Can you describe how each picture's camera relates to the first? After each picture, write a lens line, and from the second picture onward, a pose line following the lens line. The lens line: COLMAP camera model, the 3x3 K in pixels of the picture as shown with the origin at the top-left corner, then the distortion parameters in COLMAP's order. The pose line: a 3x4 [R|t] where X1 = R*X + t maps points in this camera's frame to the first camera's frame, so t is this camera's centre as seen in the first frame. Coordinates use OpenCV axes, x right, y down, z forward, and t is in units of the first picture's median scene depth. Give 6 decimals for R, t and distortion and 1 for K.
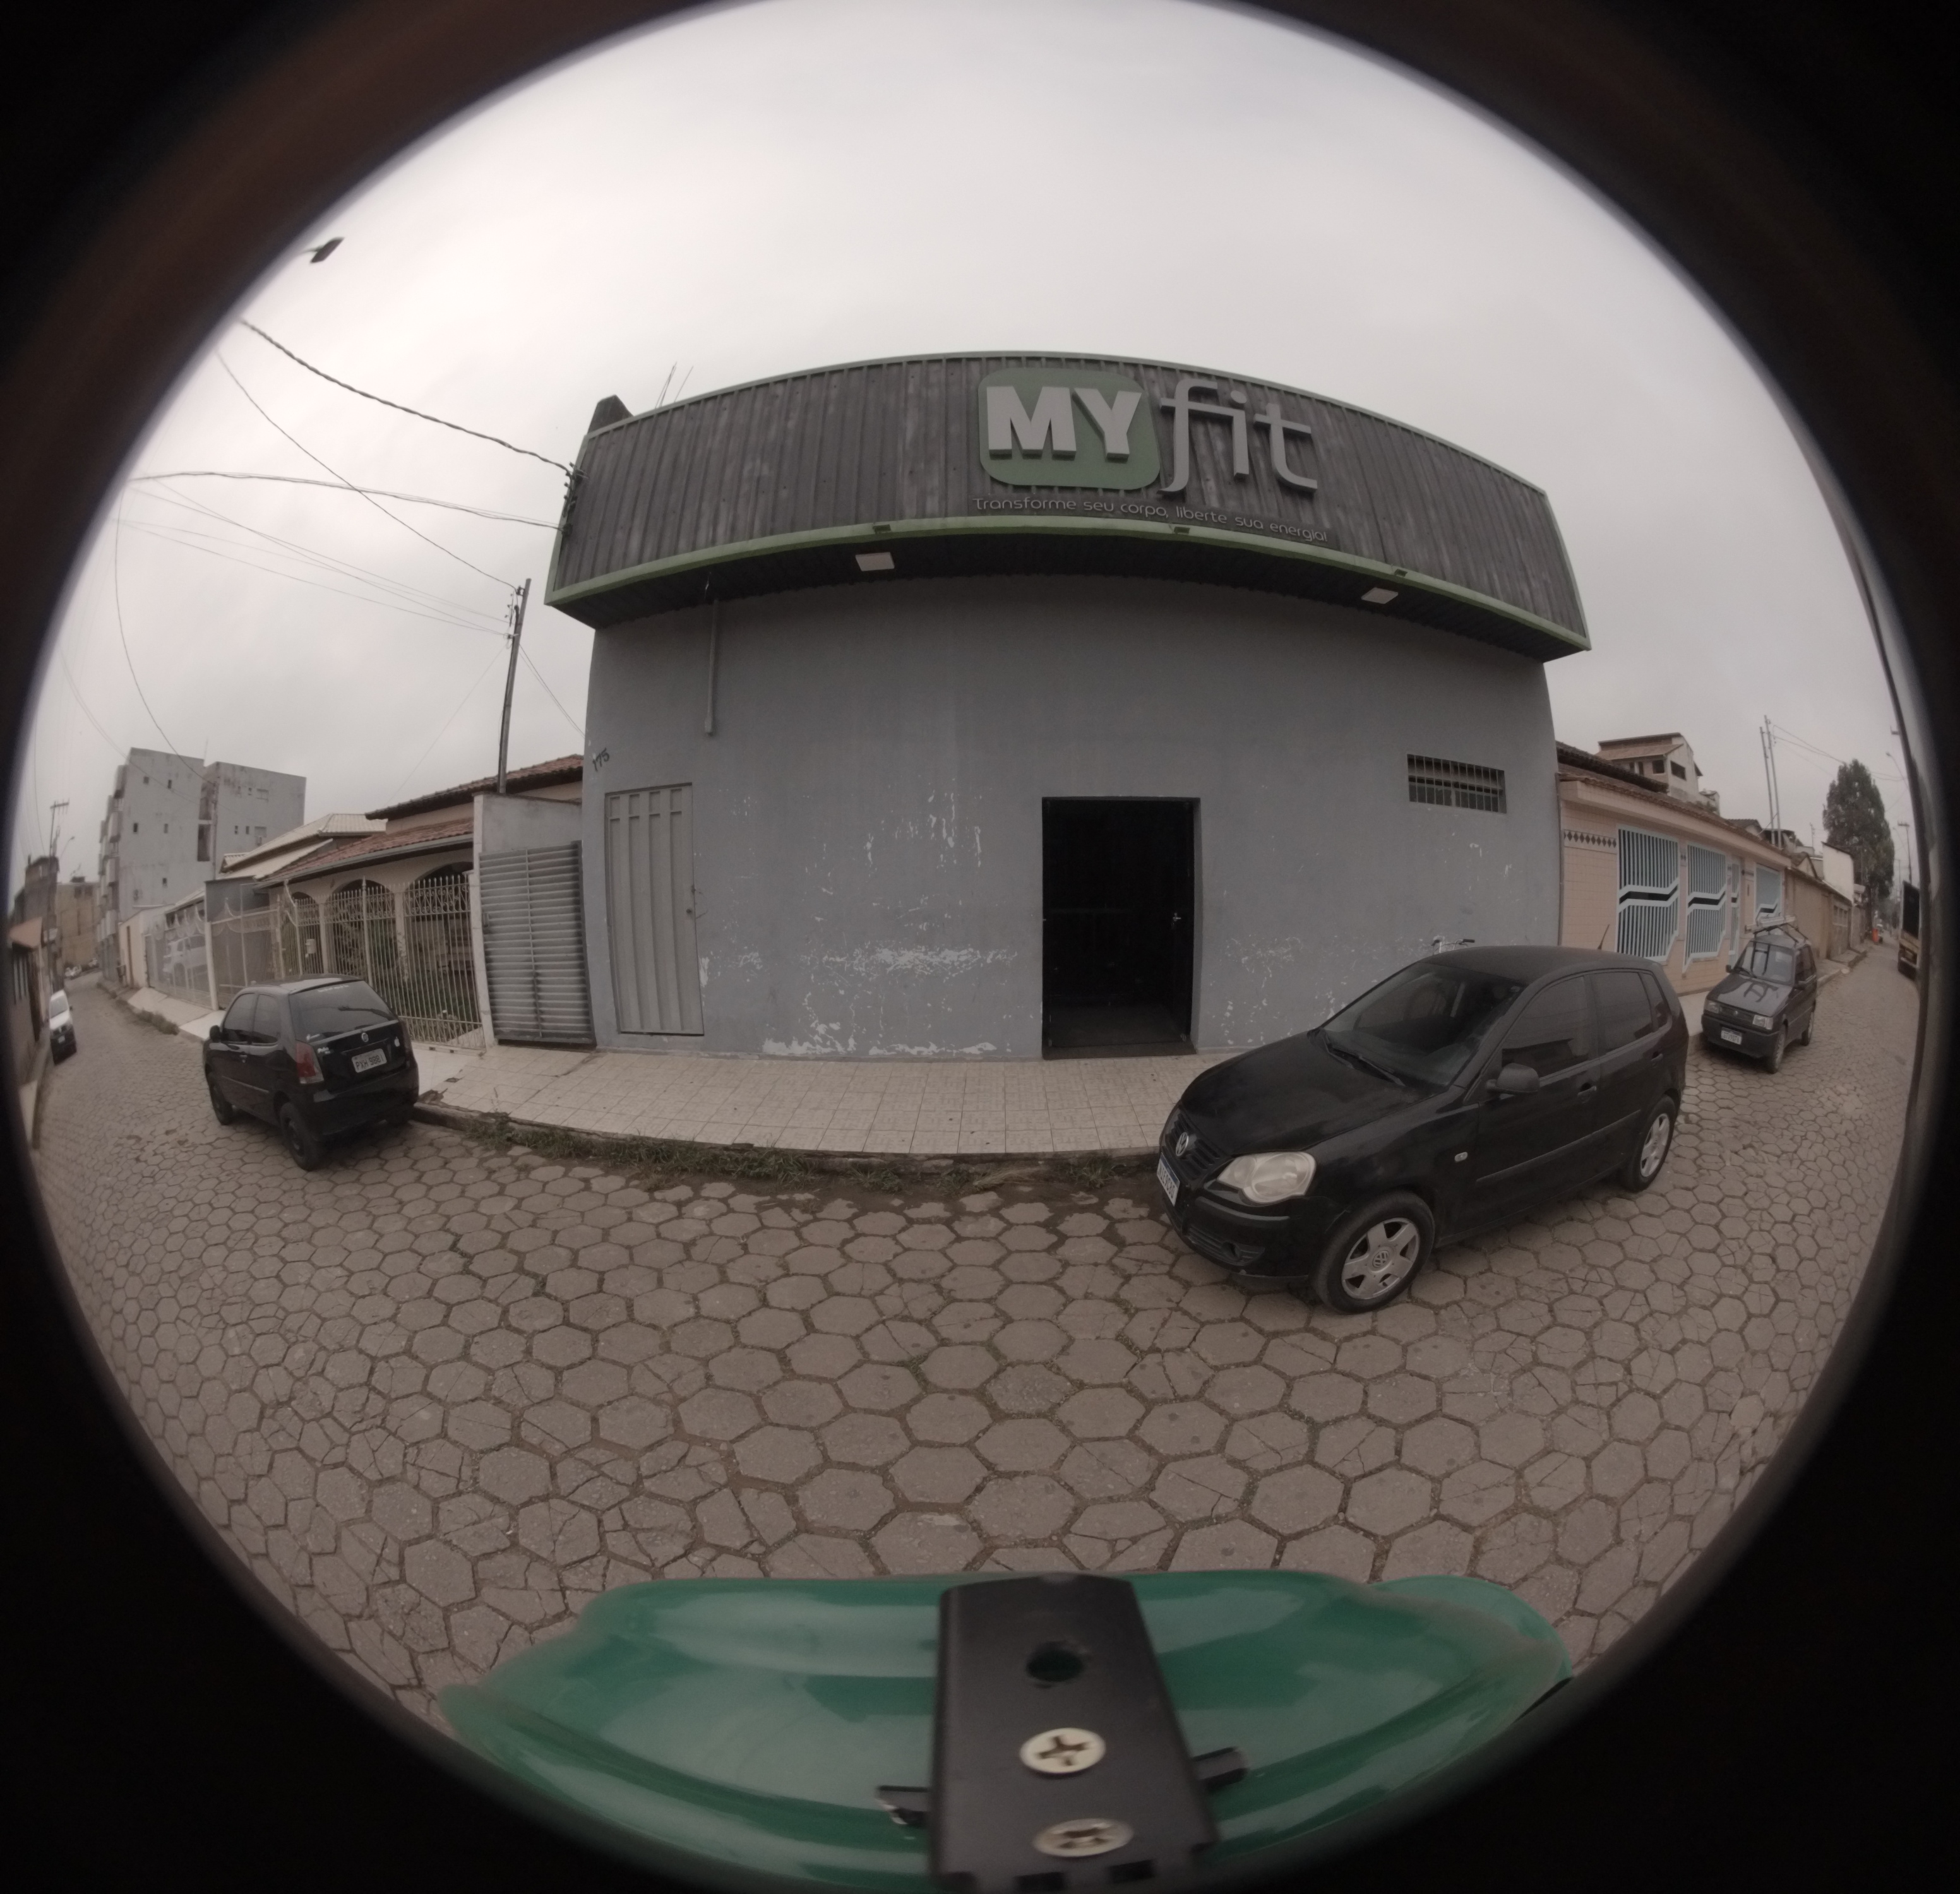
lens RADIAL K [[734.8, 0, 980.0], [0, 734.8, 947.0], [0, 0, 1]] dist [-0.000920, 0.000029]
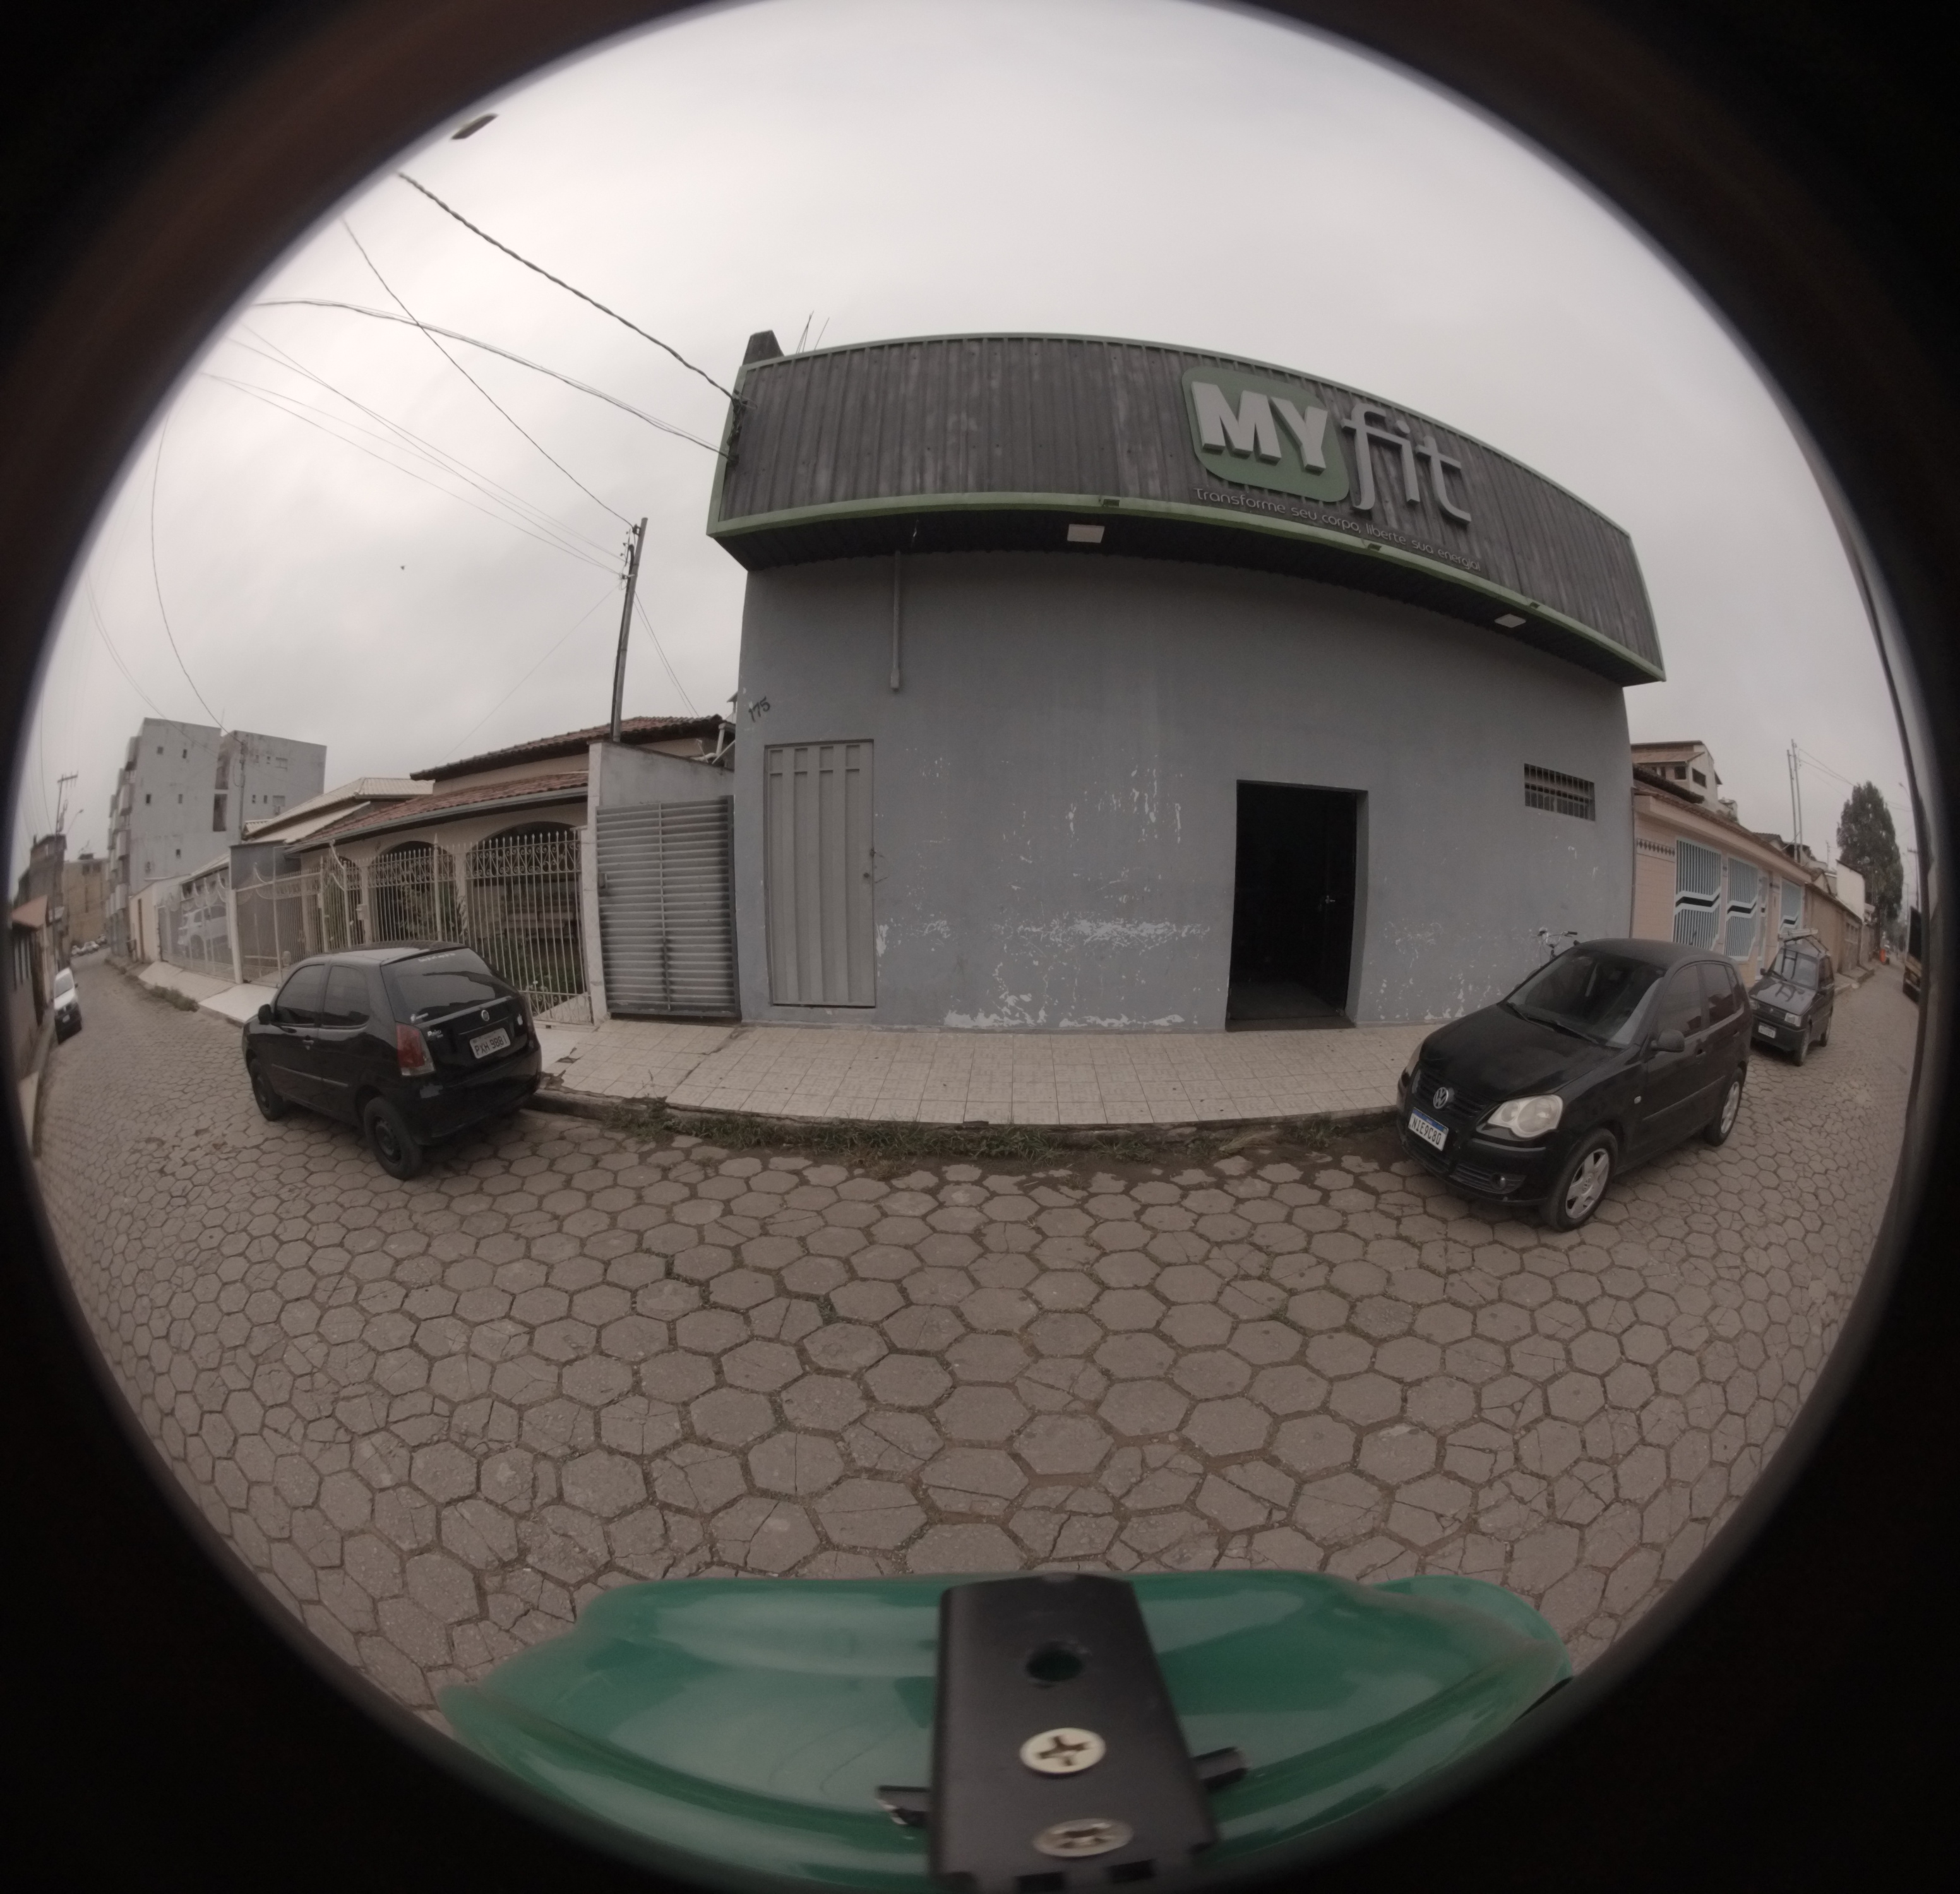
lens RADIAL K [[747.8, 0, 979.6], [0, 747.8, 915.8], [0, 0, 1]] dist [-0.000296, -0.000089]
pose [[0.974990, 0.025692, 0.220759, -0.497383], [-0.023488, 0.999645, -0.012602, 0.012775], [-0.221005, 0.007101, 0.975247, 0.040552]]
